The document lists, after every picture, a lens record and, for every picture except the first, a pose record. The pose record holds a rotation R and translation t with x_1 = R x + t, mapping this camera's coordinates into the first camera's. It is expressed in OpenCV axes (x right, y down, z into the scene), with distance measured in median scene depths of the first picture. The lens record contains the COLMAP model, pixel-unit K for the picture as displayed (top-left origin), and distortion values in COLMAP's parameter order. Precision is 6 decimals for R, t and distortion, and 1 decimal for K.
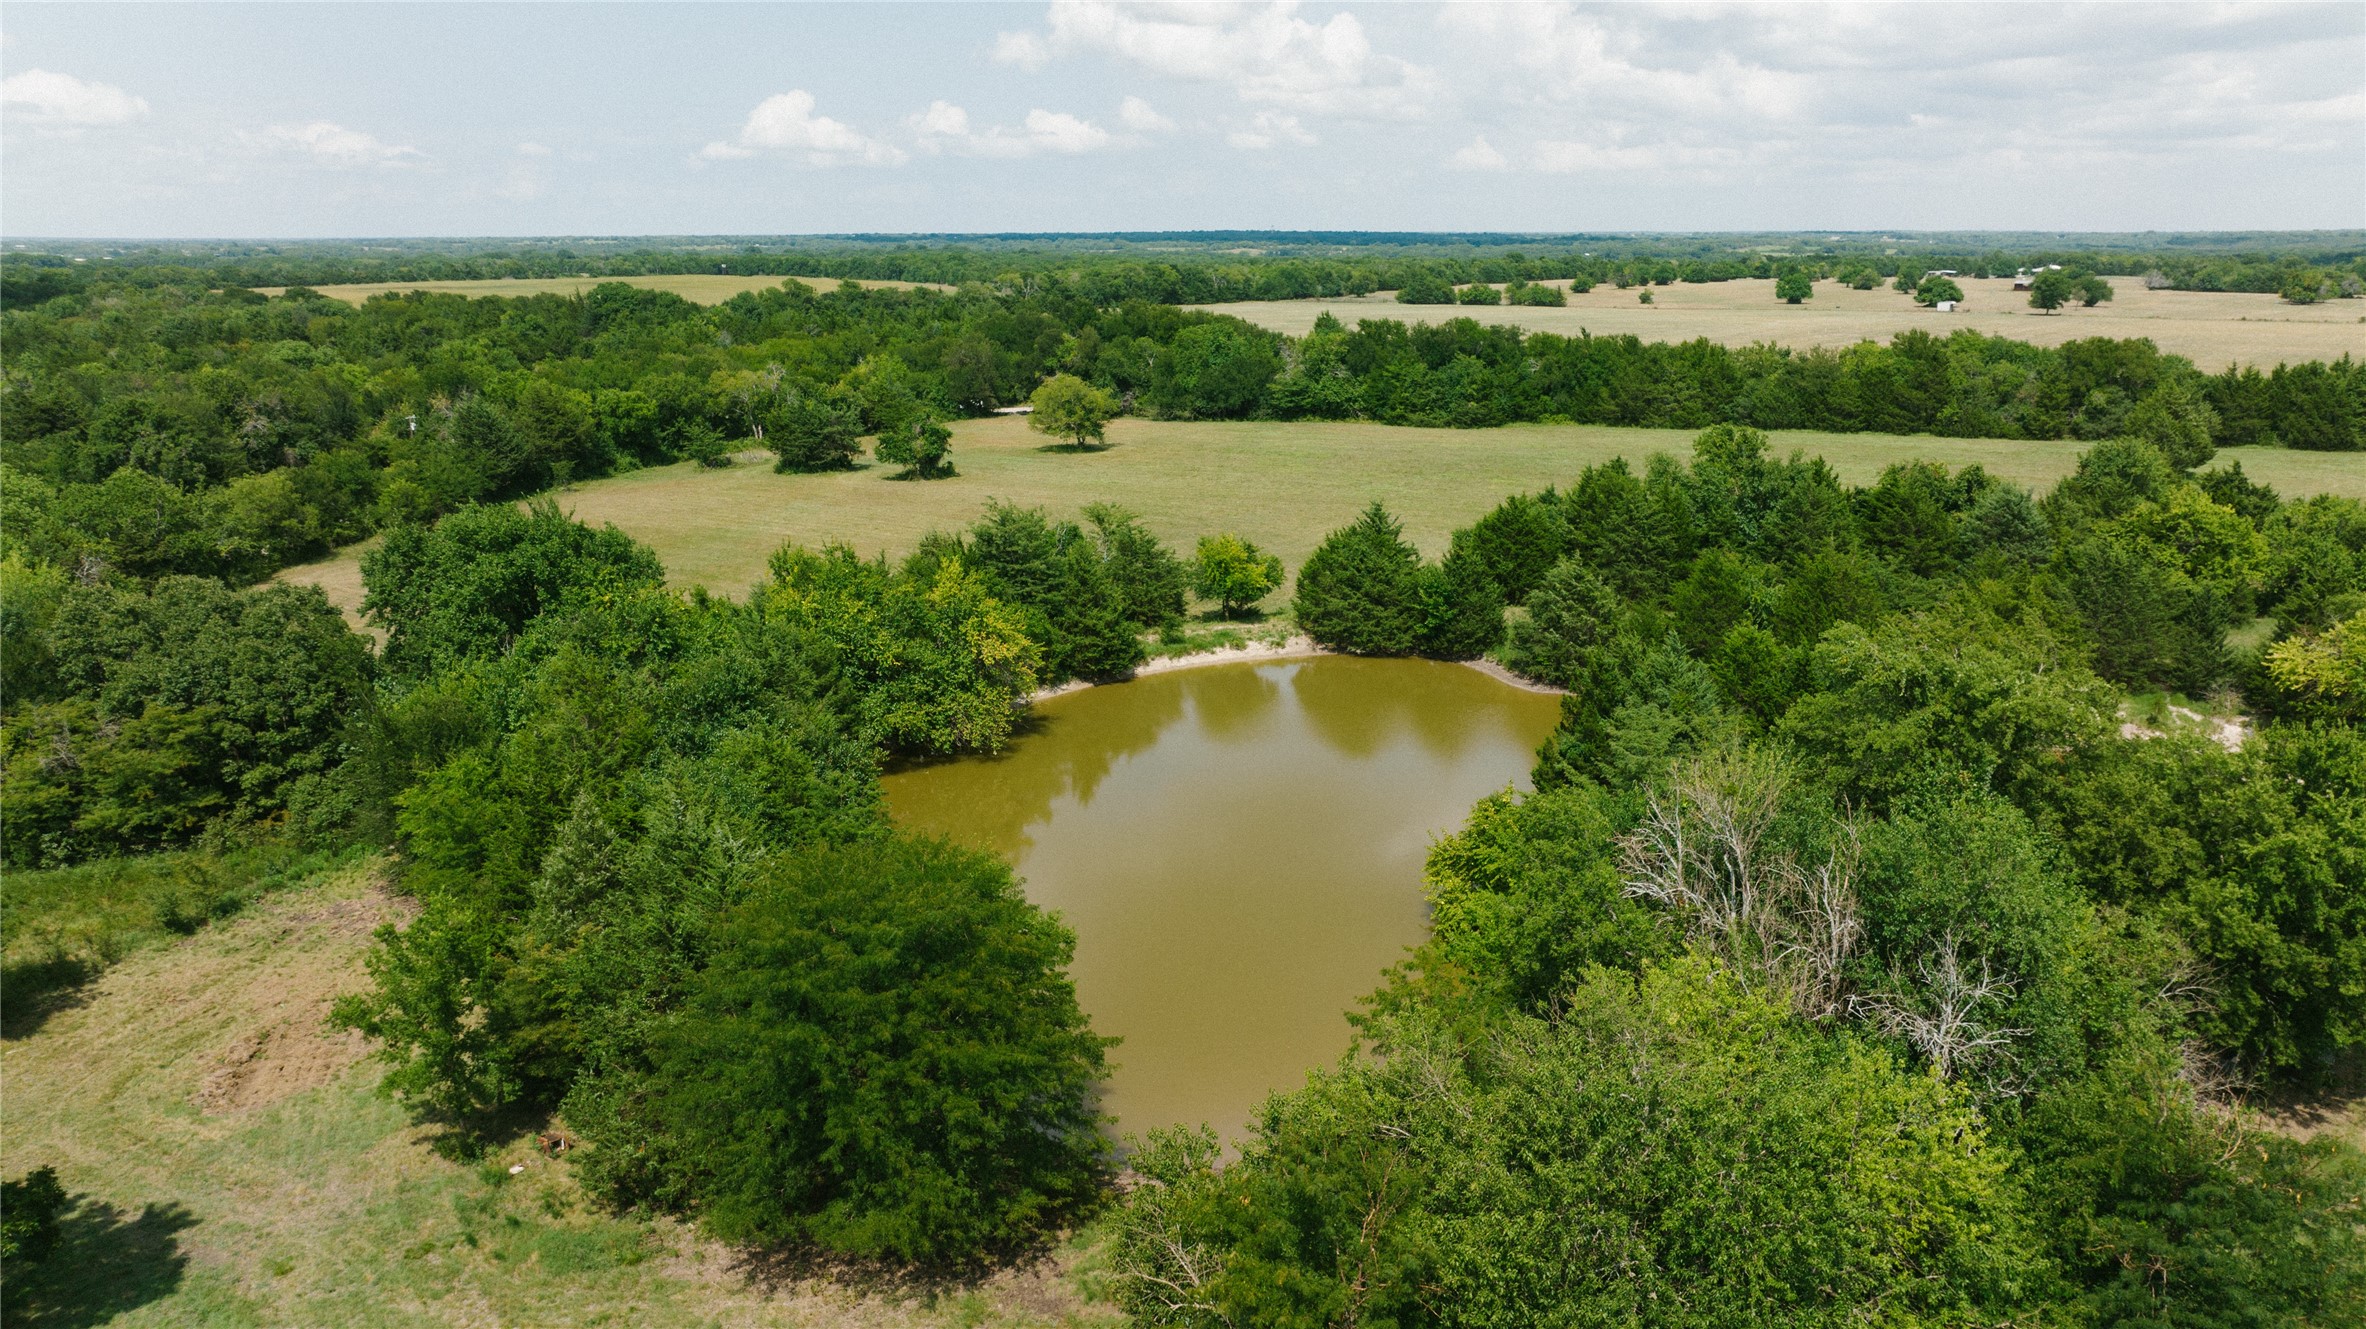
lens RADIAL K [[1649.0, 0, 1188.7], [0, 1649.0, 675.6], [0, 0, 1]] dist [-0.014572, 0.000160]
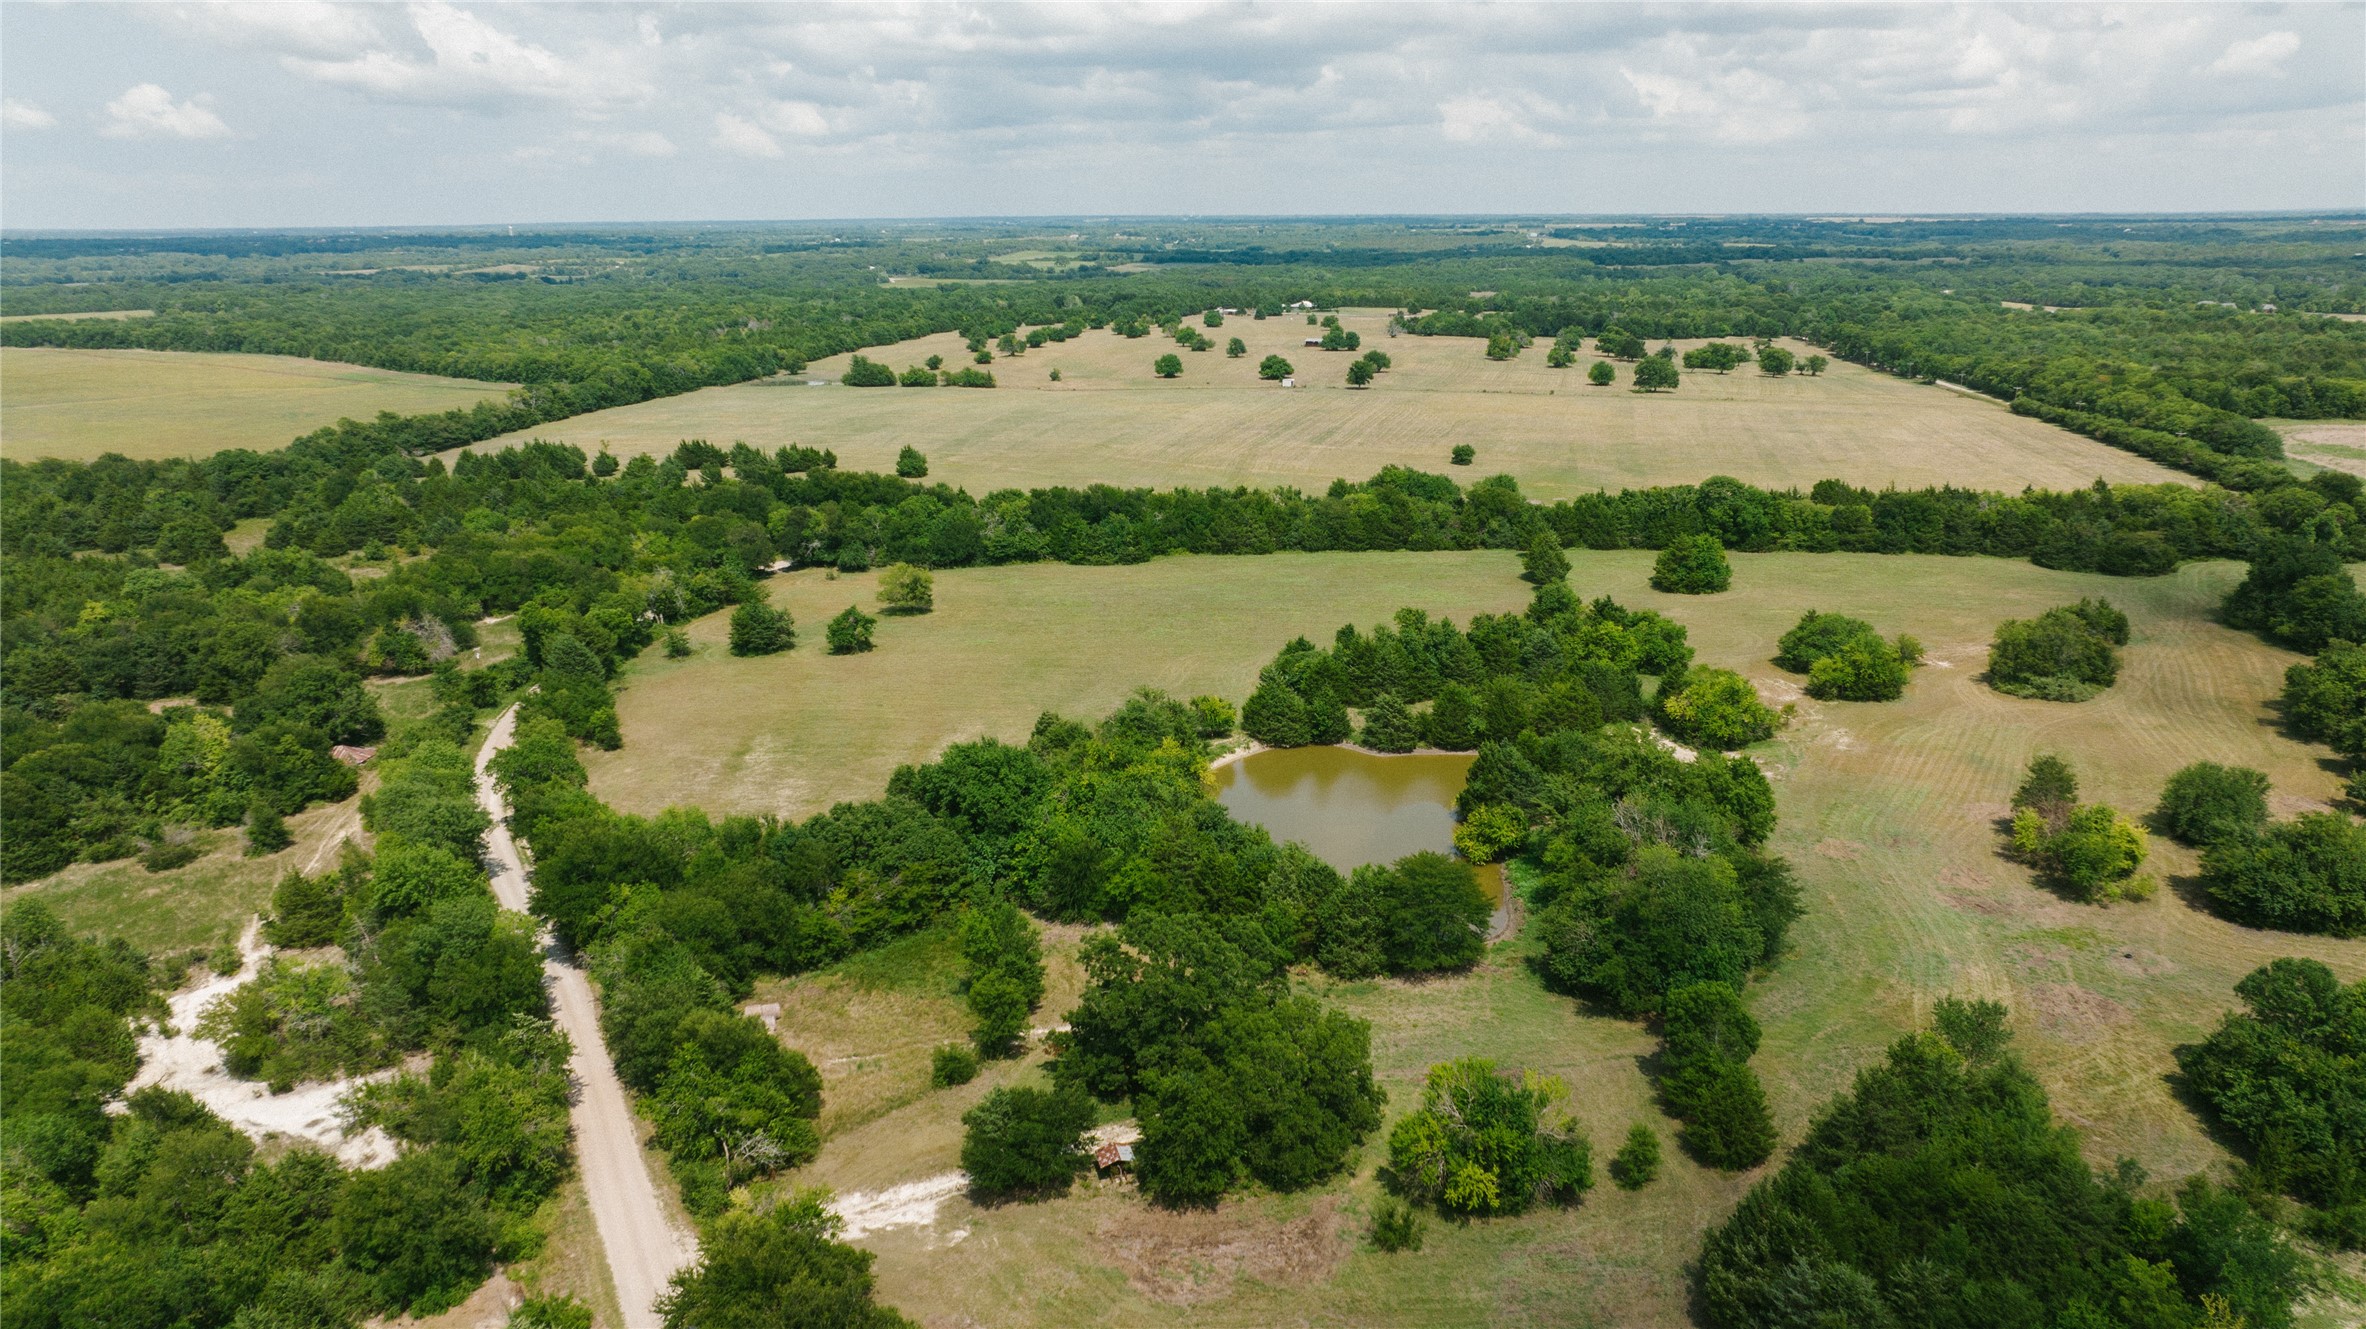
lens RADIAL K [[1666.6, 0, 1196.0], [0, 1666.6, 667.6], [0, 0, 1]] dist [-0.016268, 0.000289]
pose [[0.901193, -0.119837, 0.416521, -0.826650], [0.118314, 0.992536, 0.029574, -0.181707], [-0.416956, 0.022628, 0.908645, -0.810123]]
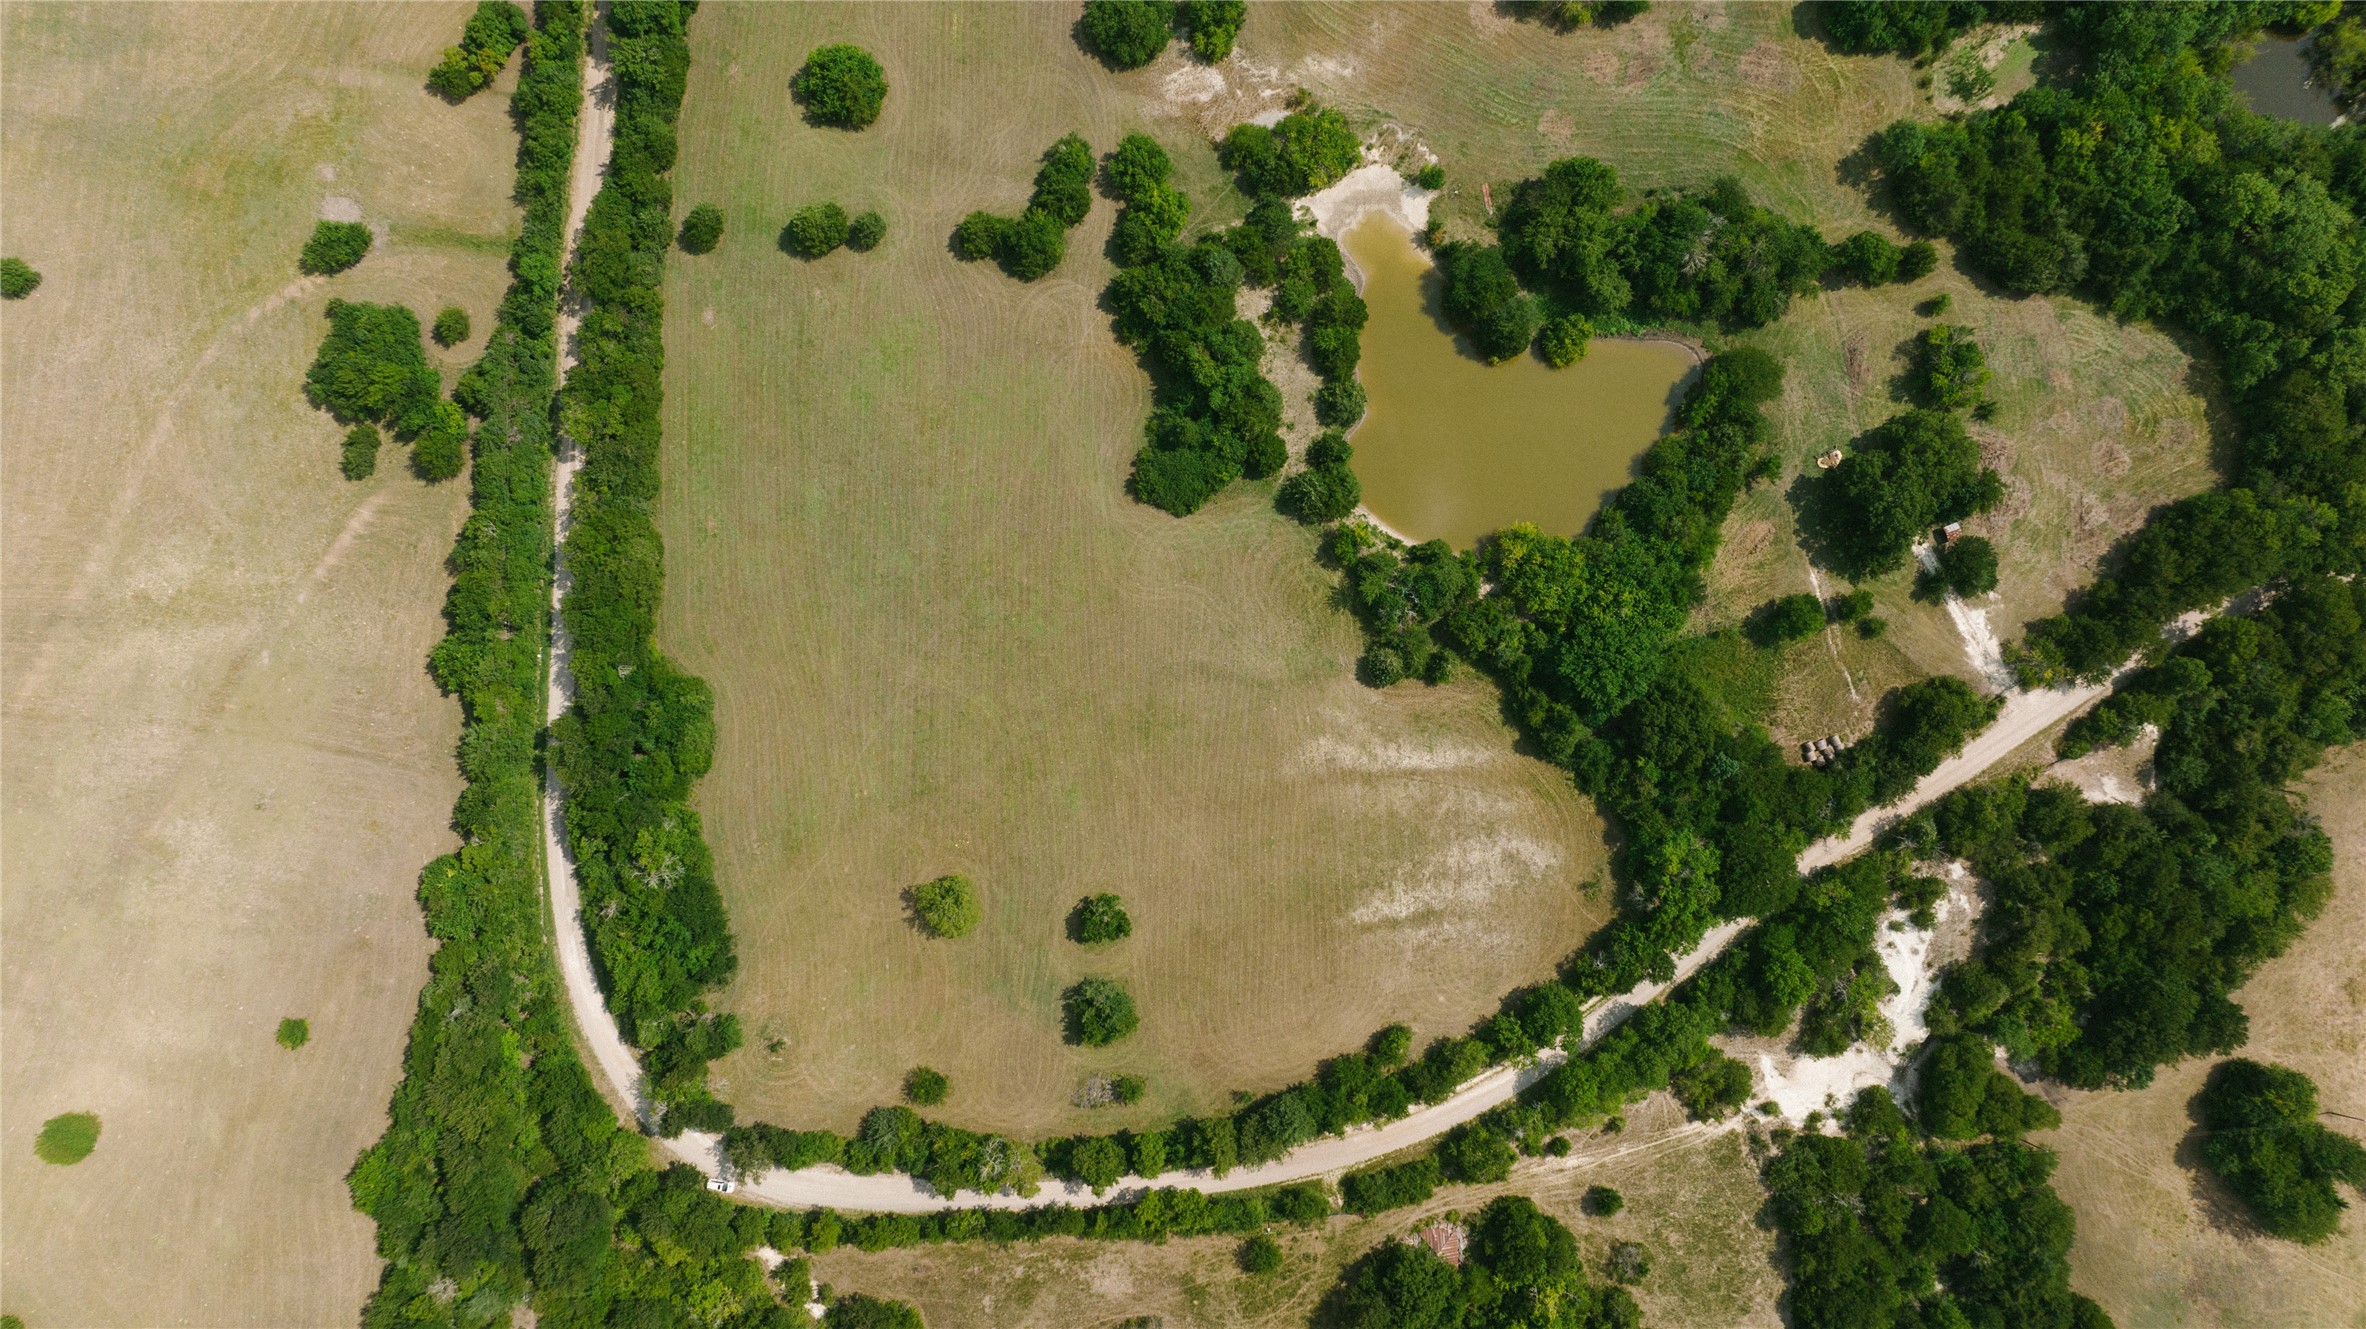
lens RADIAL K [[1658.1, 0, 1183.0], [0, 1658.1, 664.5], [0, 0, 1]] dist [-0.012810, -0.005472]
pose [[-0.524950, -0.848716, 0.064097, -0.156047], [0.219632, -0.062320, 0.973590, -2.567738], [-0.822307, 0.525164, 0.219120, 0.779287]]
